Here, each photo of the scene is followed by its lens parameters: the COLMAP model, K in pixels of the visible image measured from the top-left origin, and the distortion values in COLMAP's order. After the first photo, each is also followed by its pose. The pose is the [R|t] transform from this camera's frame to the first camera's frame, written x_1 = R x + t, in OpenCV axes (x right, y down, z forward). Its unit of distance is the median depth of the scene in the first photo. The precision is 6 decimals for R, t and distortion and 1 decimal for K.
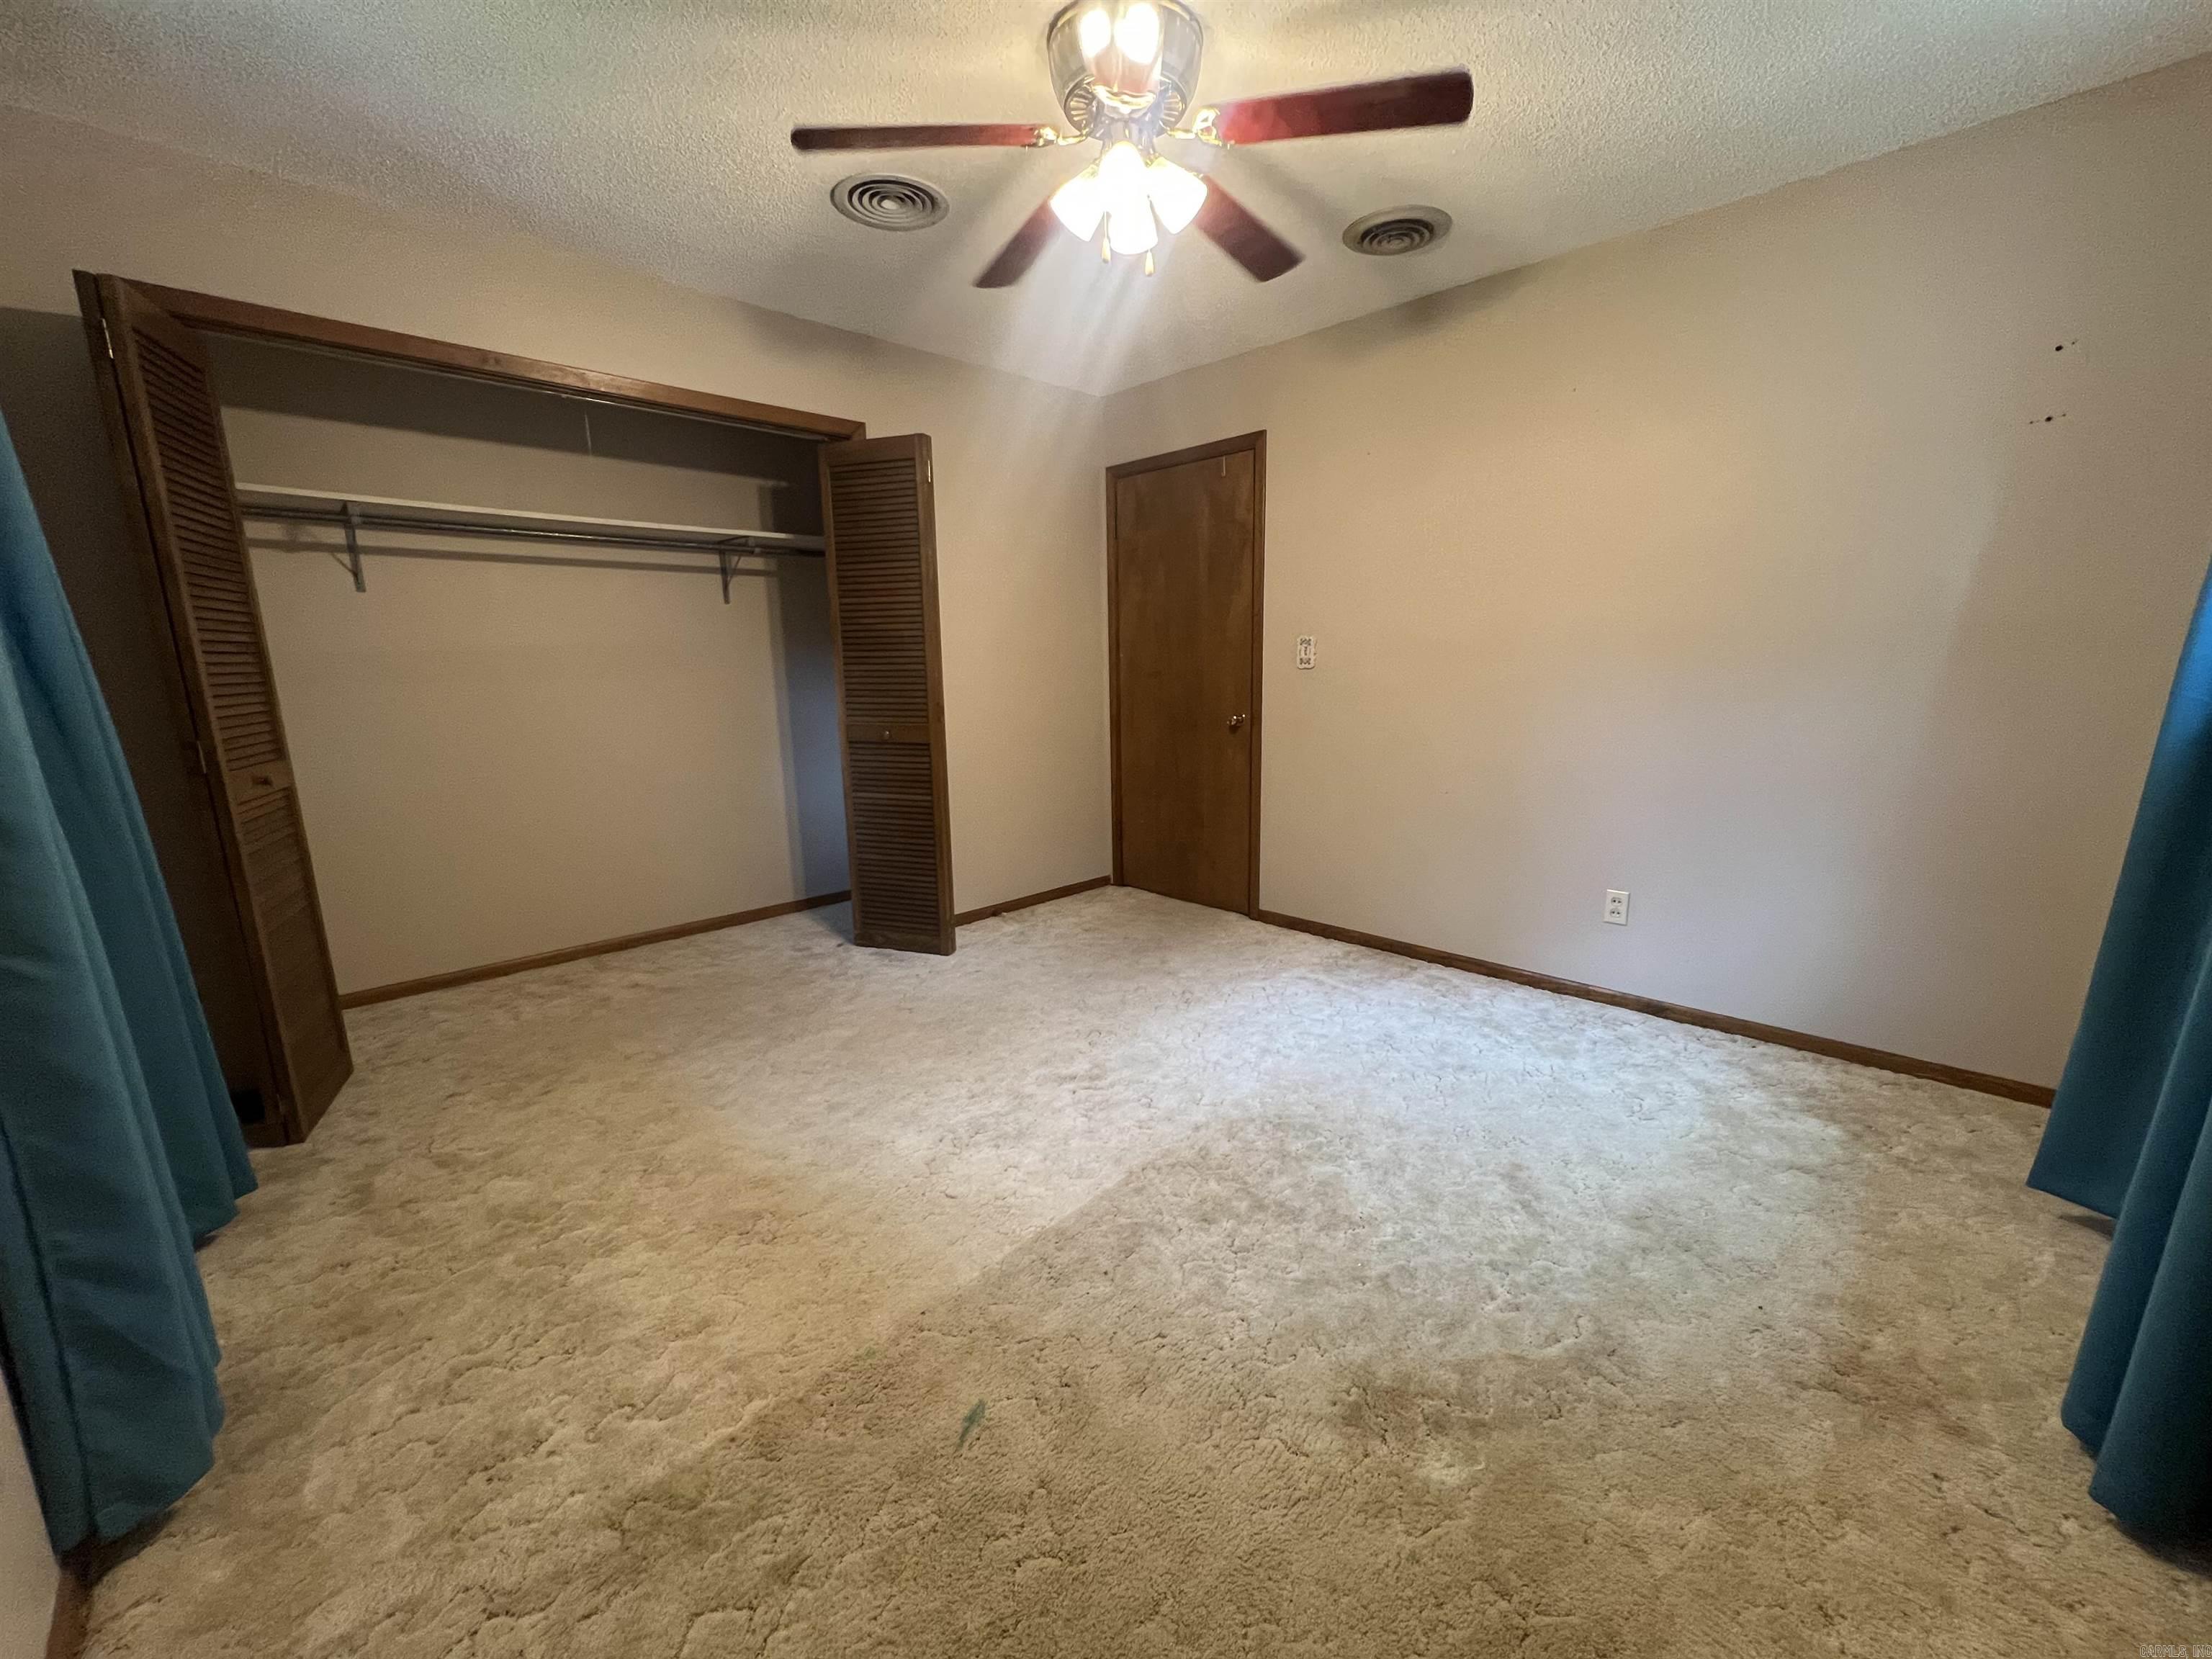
lens RADIAL K [[889.7, 0, 1108.5], [0, 889.7, 816.8], [0, 0, 1]] dist [-0.000005, 0.000521]
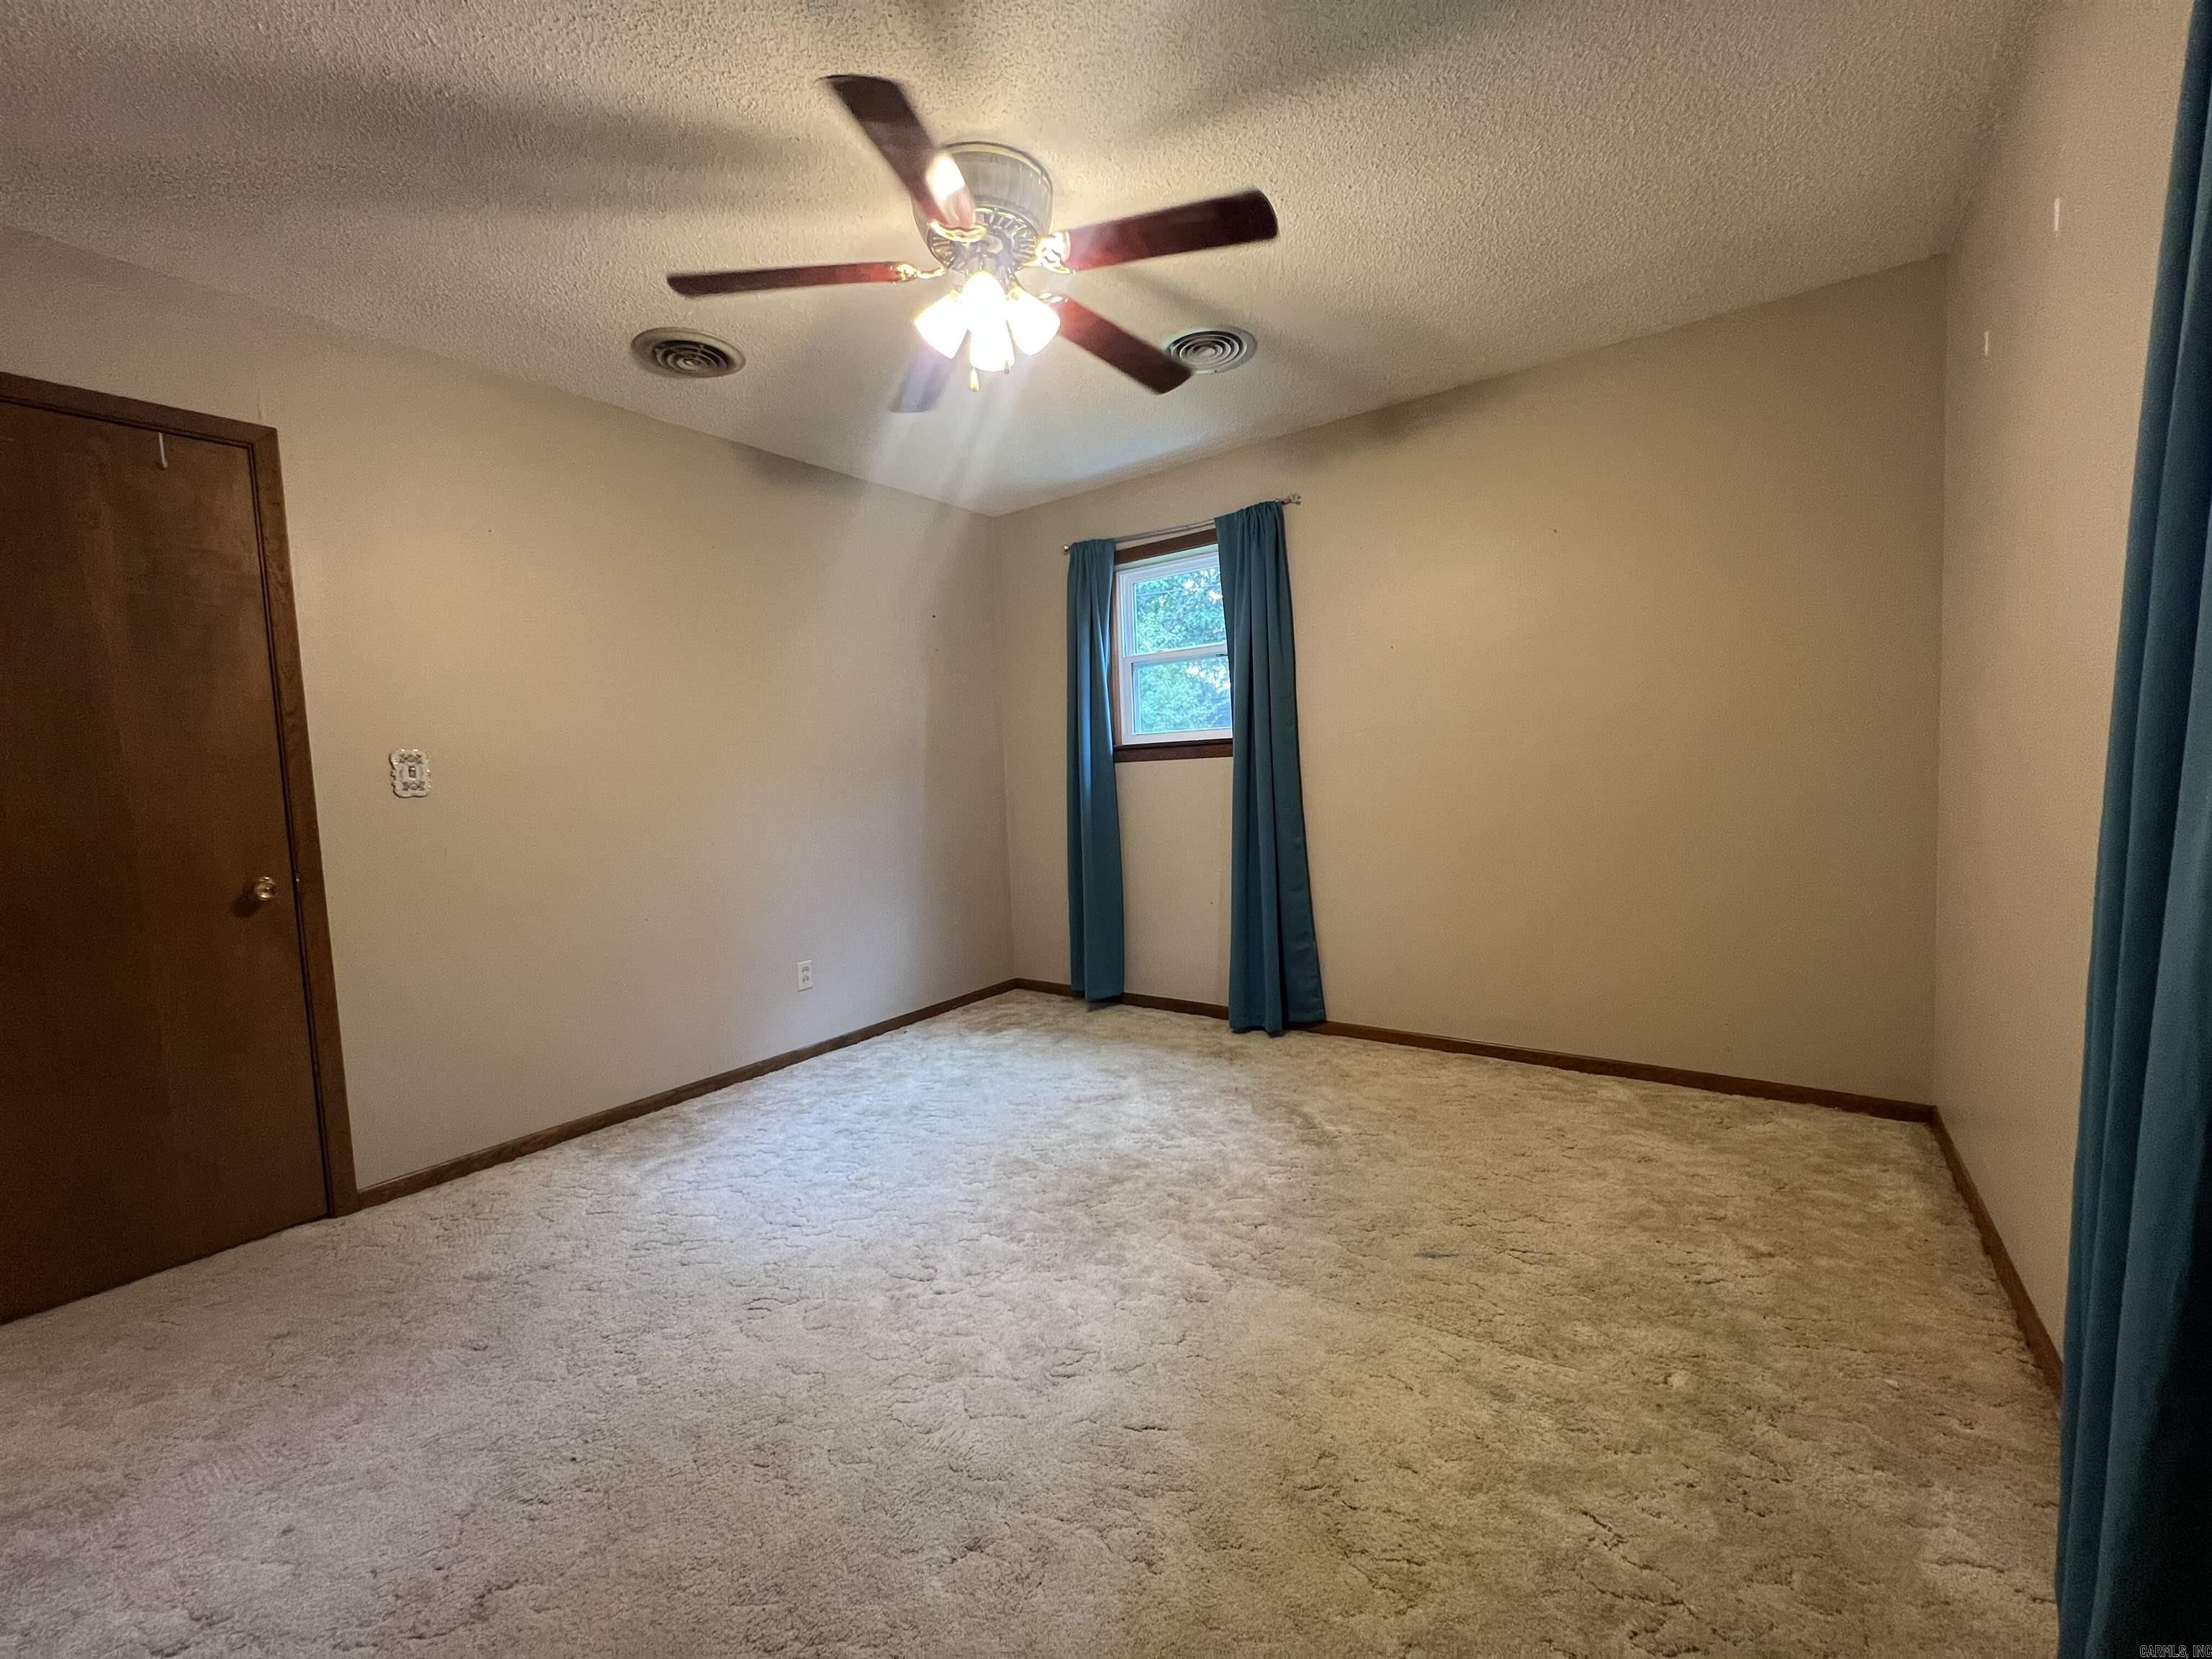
lens RADIAL K [[883.0, 0, 1108.5], [0, 883.0, 816.7], [0, 0, 1]] dist [-0.001489, 0.000606]
pose [[-0.153909, -0.030005, 0.987629, -0.674126], [0.225102, 0.972190, 0.064615, -0.092599], [-0.962102, 0.232263, -0.142875, 0.724948]]
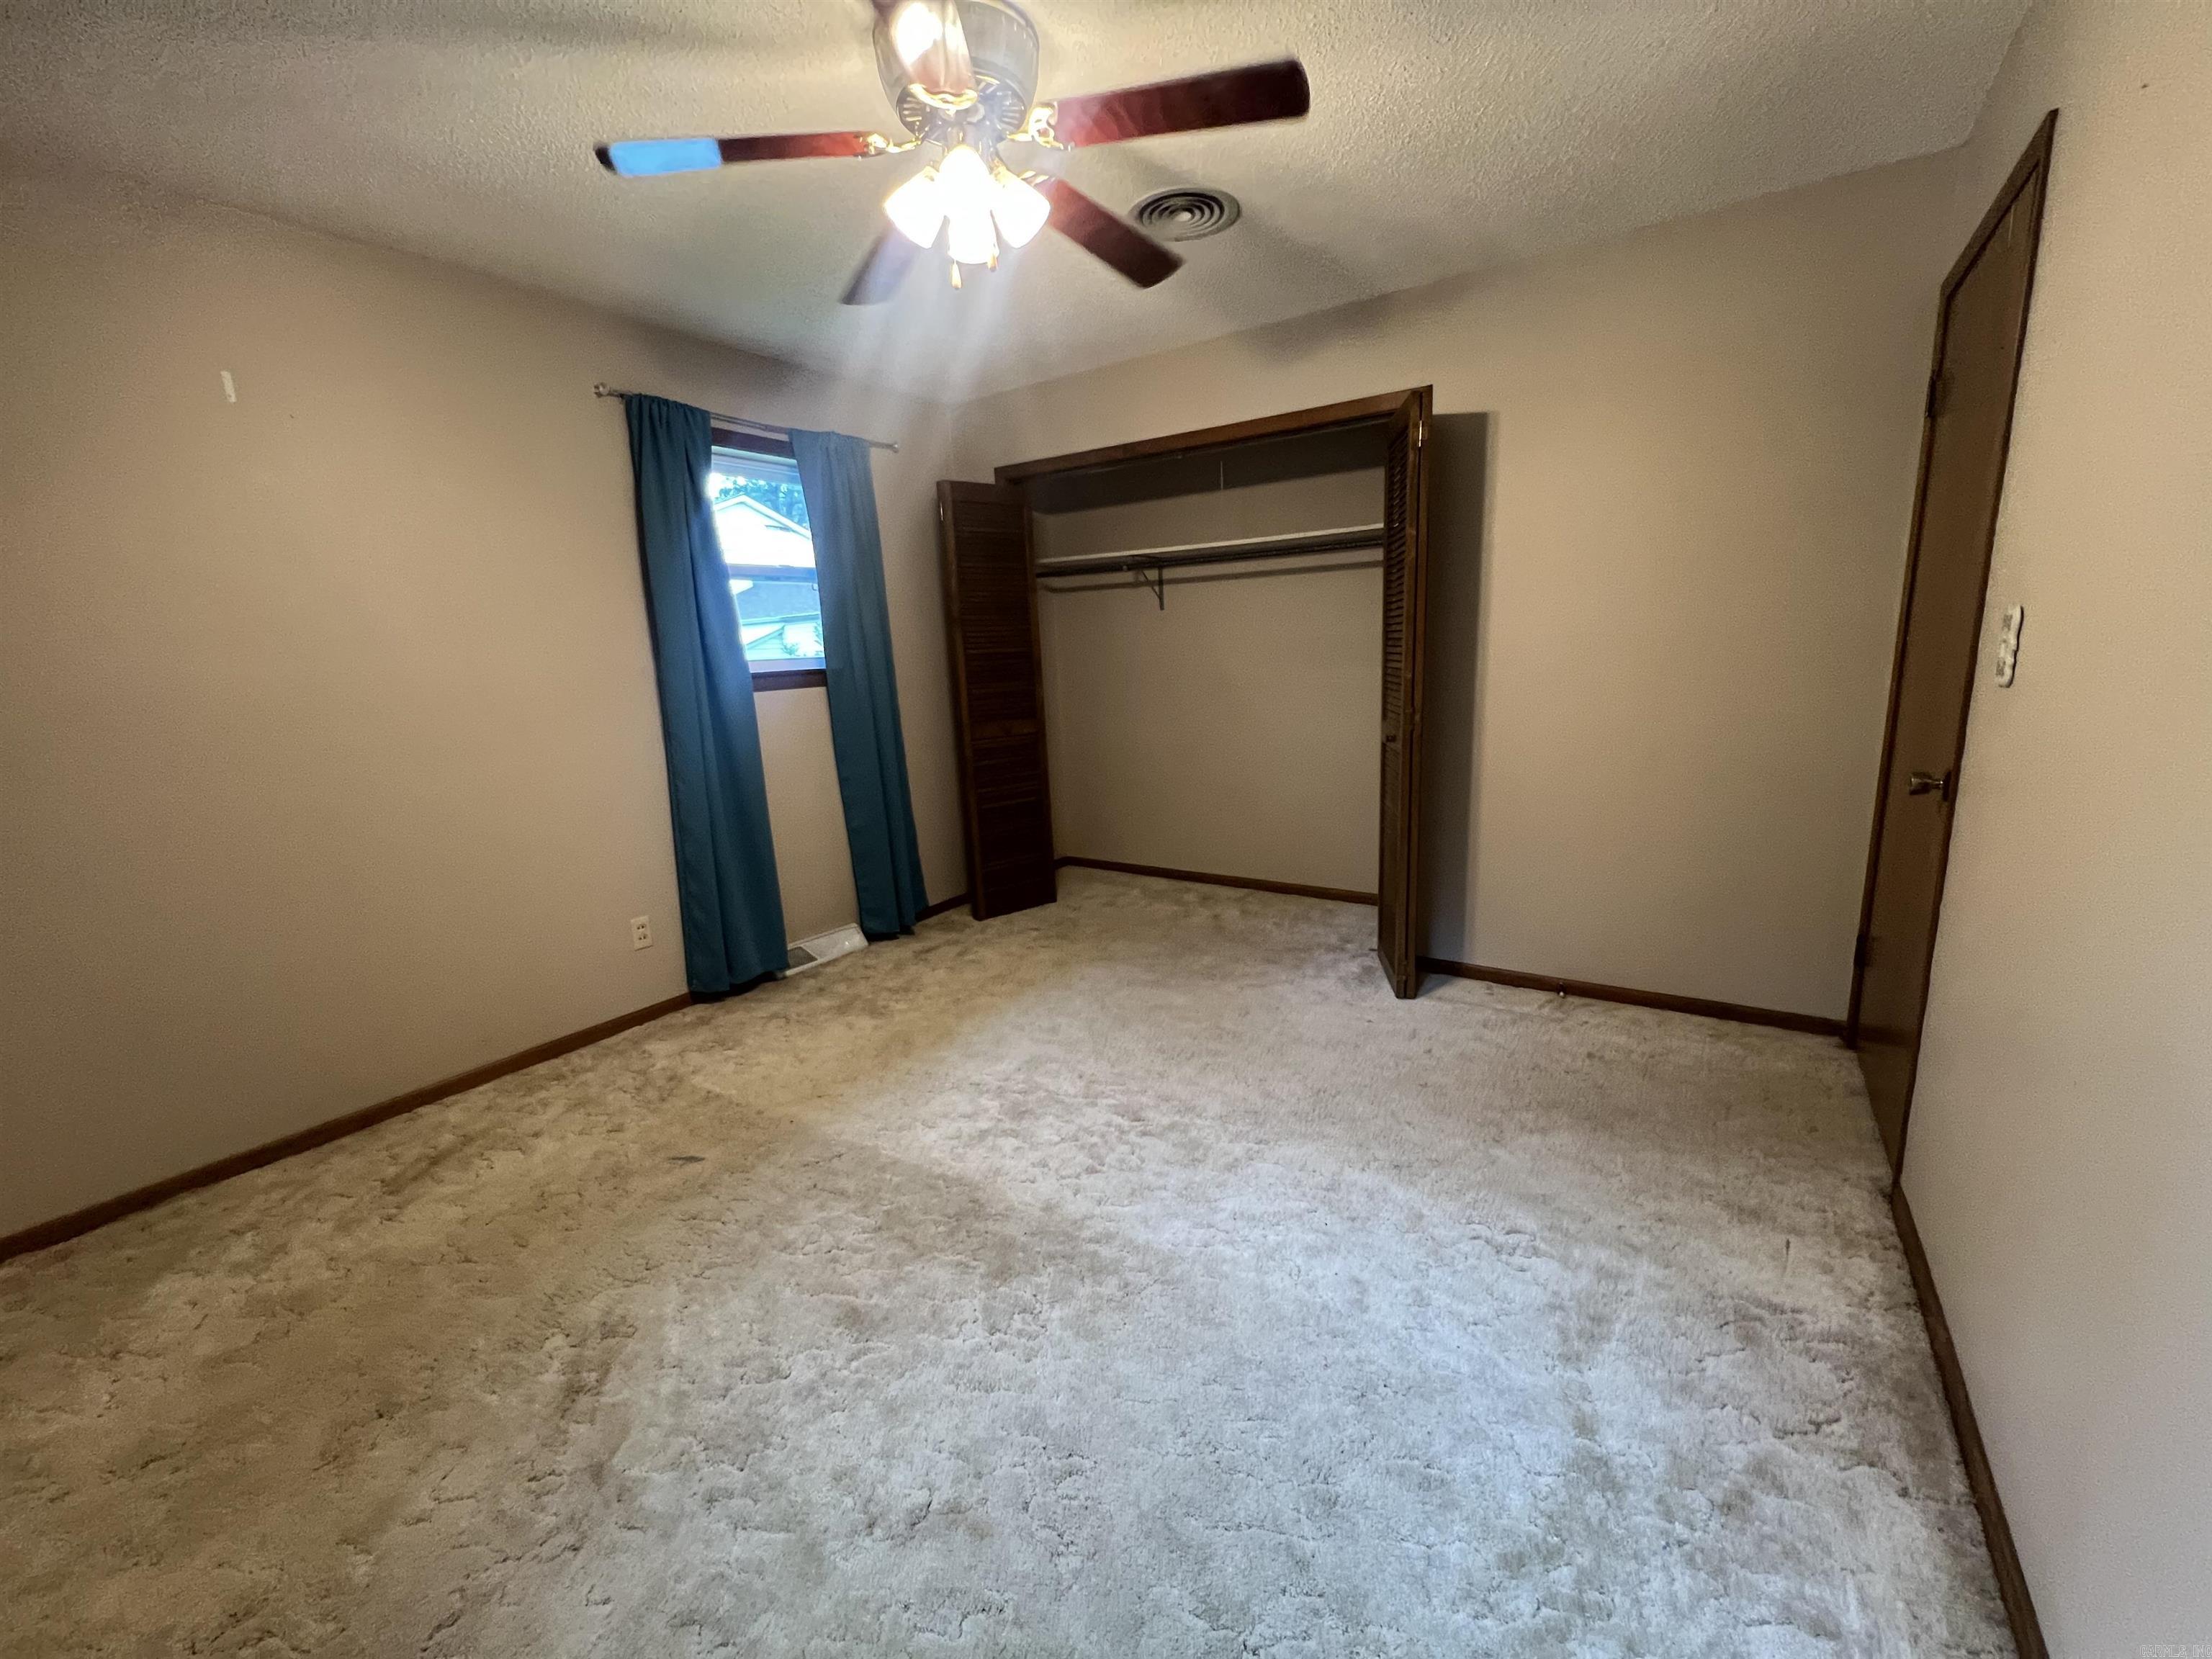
lens RADIAL K [[883.0, 0, 1117.1], [0, 883.0, 836.6], [0, 0, 1]] dist [-0.001489, 0.000606]
pose [[0.195628, 0.206921, -0.958600, 0.677644], [-0.136987, 0.973669, 0.182218, -0.142005], [0.971063, 0.095669, 0.218822, 0.640134]]
